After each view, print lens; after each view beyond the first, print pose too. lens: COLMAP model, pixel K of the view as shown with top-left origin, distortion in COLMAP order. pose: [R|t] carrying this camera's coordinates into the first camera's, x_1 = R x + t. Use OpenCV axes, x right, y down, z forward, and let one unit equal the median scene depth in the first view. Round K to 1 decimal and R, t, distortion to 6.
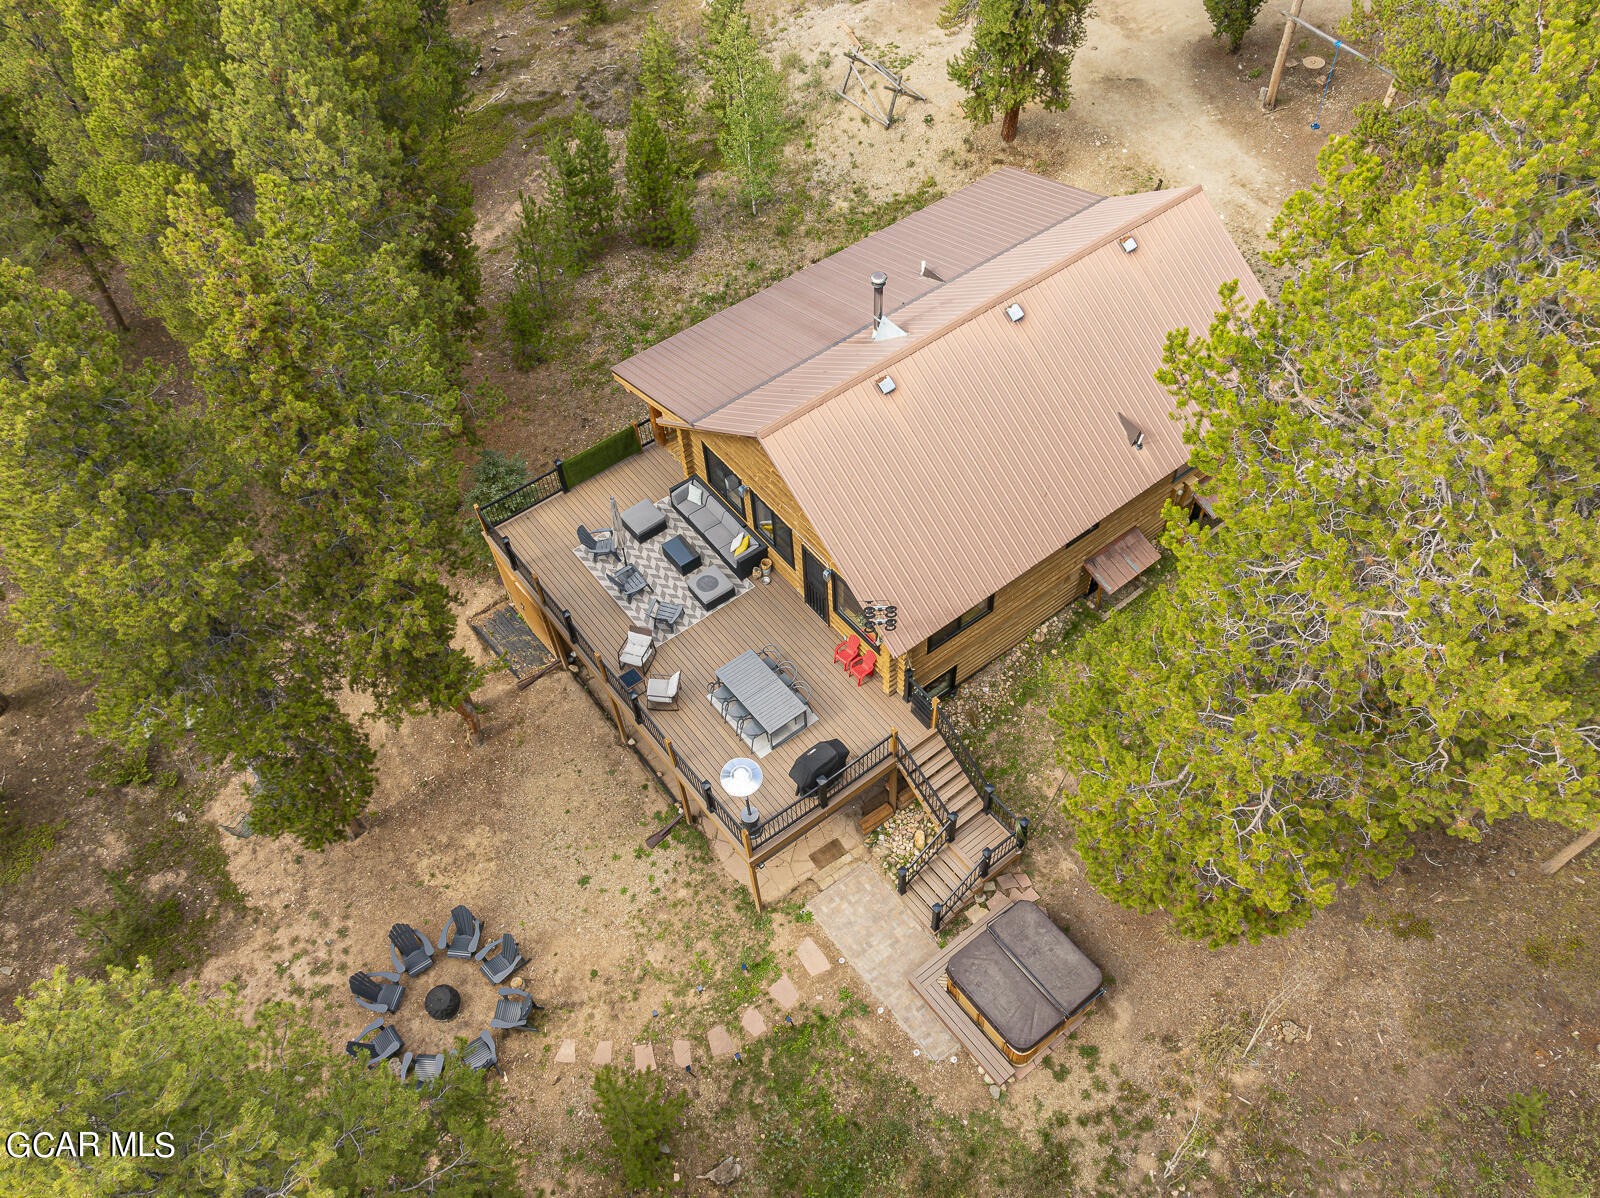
lens RADIAL K [[1282.2, 0, 800.0], [0, 1282.2, 599.0], [0, 0, 1]] dist [-0.028923, 0.047354]
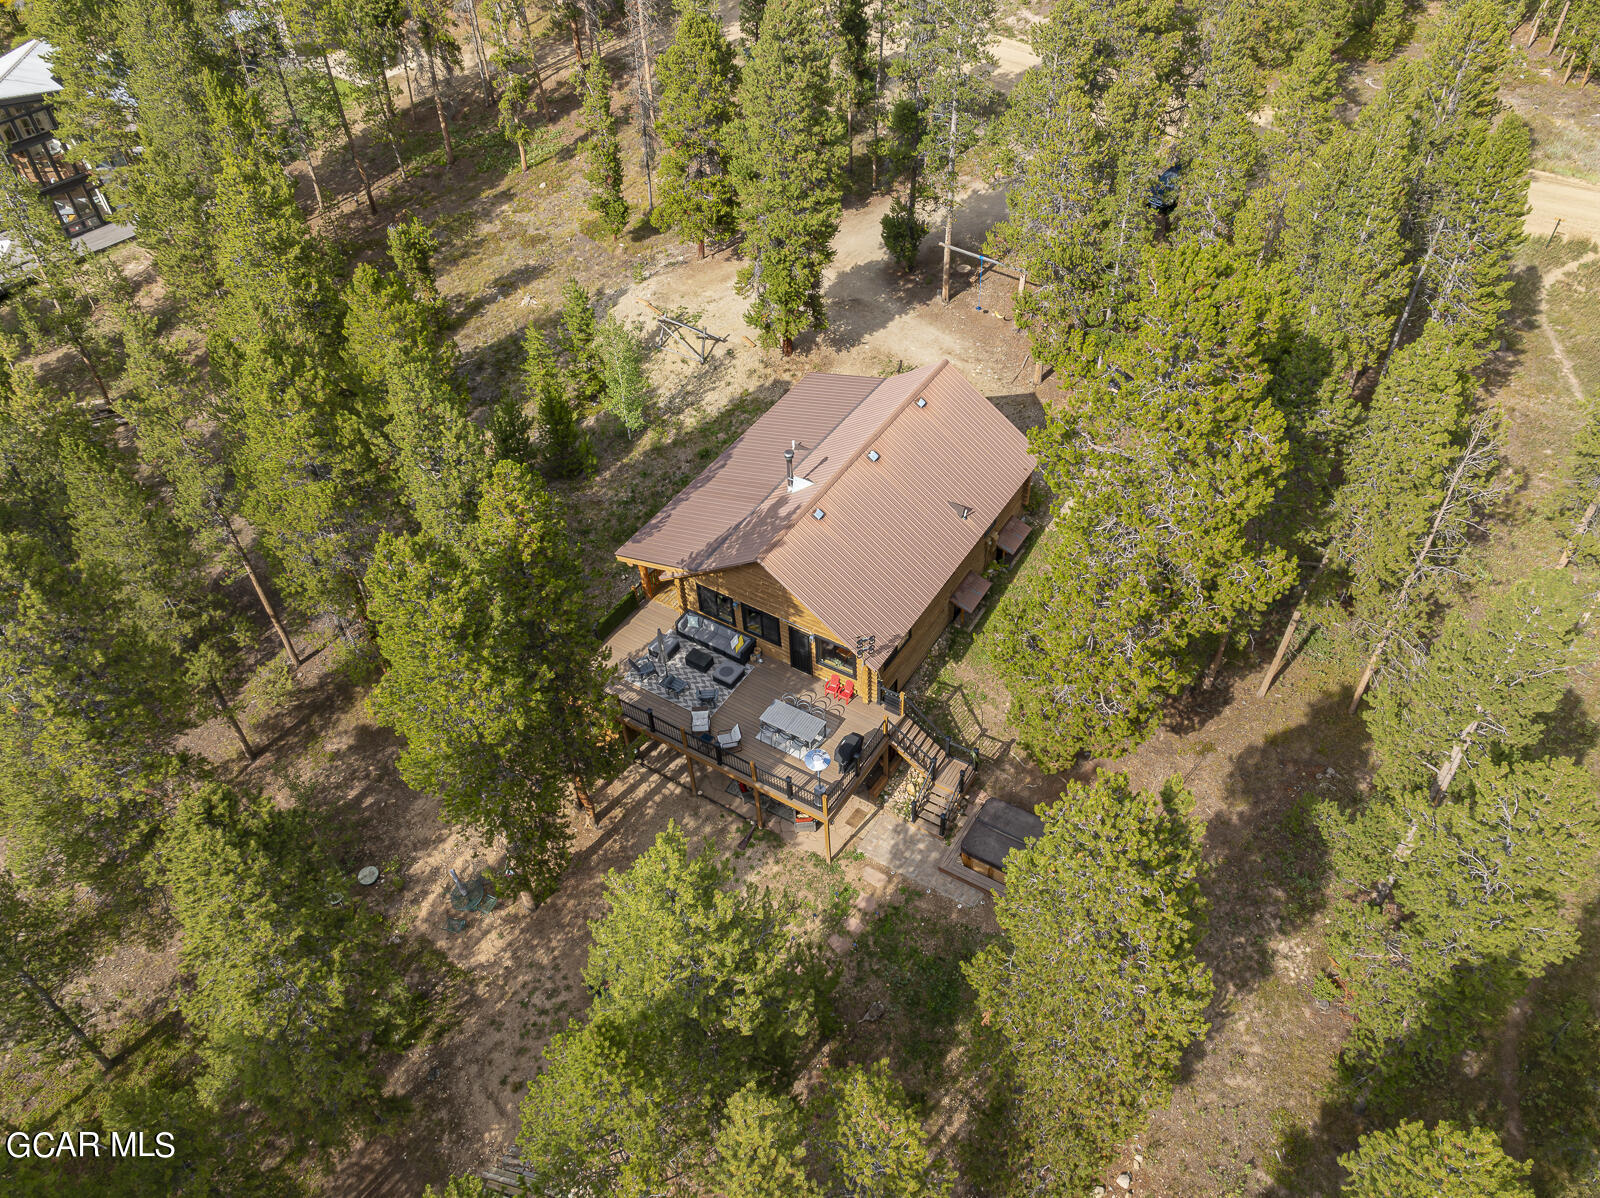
lens RADIAL K [[1282.2, 0, 800.0], [0, 1282.2, 599.0], [0, 0, 1]] dist [-0.028923, 0.047354]
pose [[0.937608, -0.239610, 0.251949, -0.367045], [0.274964, 0.954491, -0.115511, 0.109201], [-0.212806, 0.177581, 0.960822, -0.500368]]
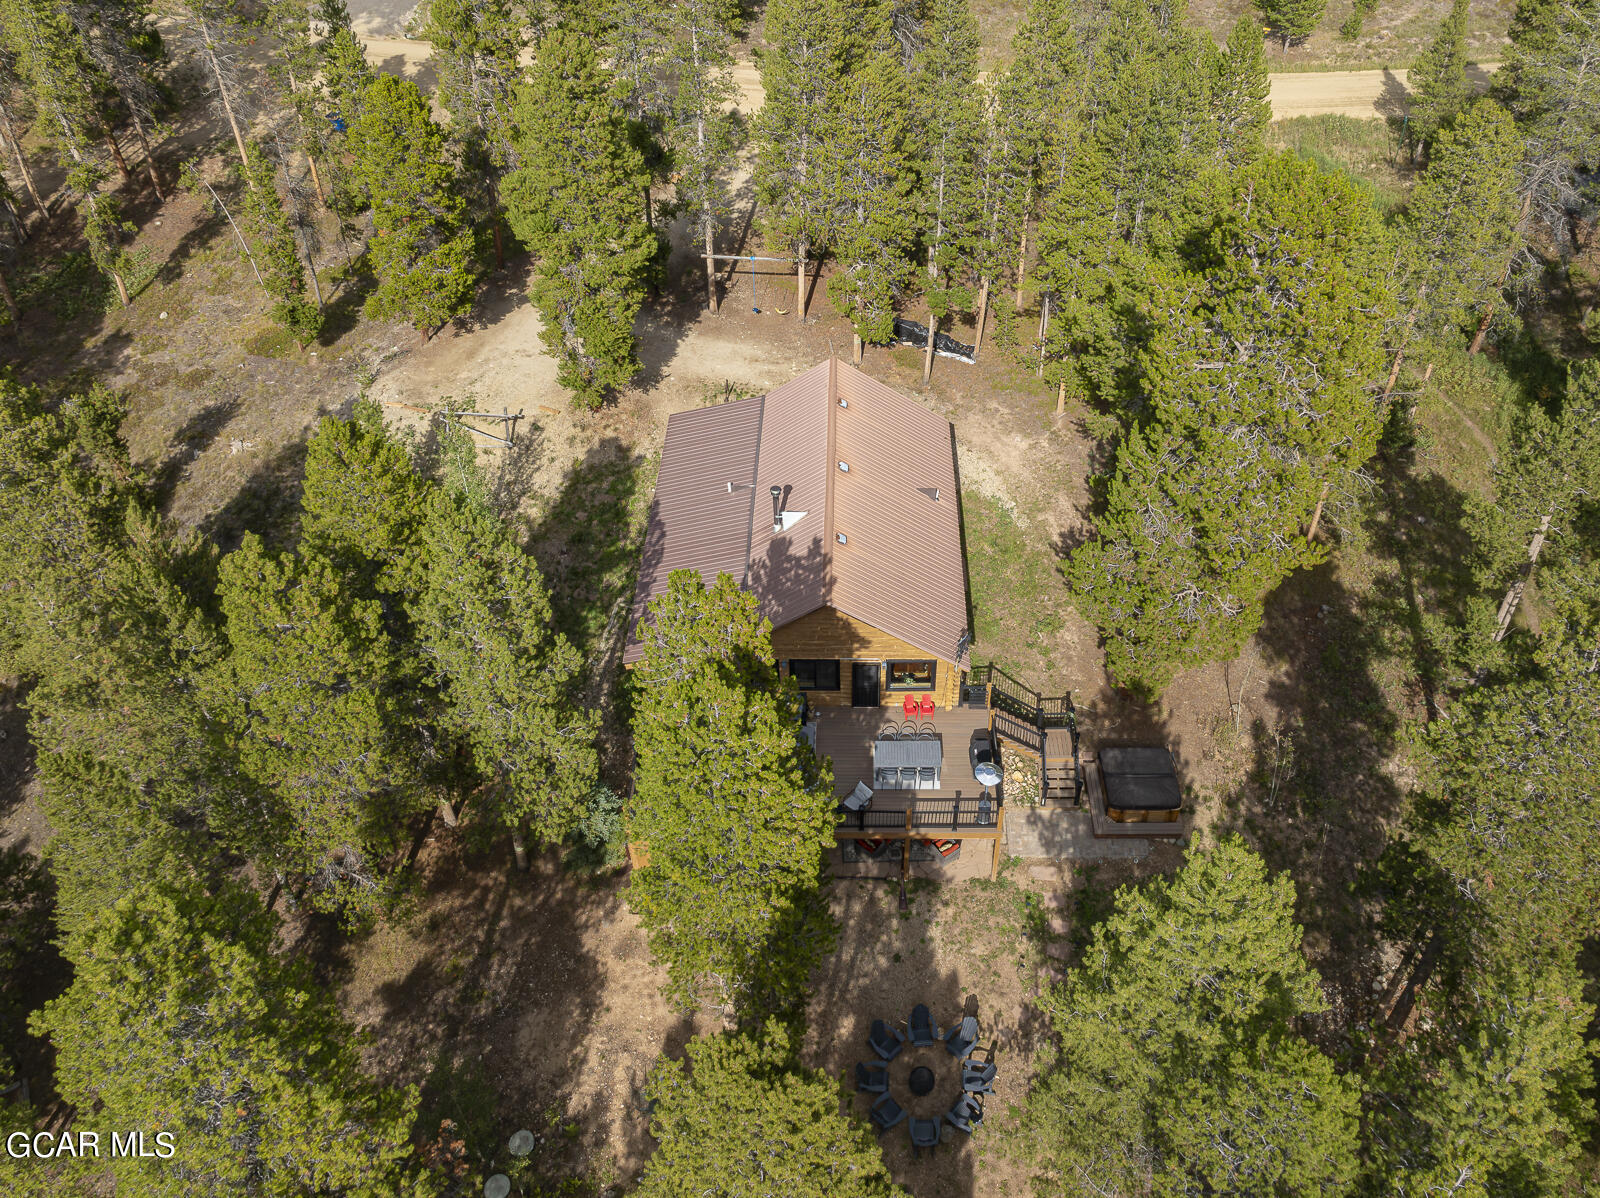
lens RADIAL K [[1373.0, 0, 796.7], [0, 1373.0, 531.7], [0, 0, 1]] dist [-0.014293, 0.004451]
pose [[0.620266, -0.486750, 0.615097, -0.909243], [0.612945, 0.790093, 0.007135, -0.208571], [-0.489457, 0.372595, 0.788419, -0.236368]]
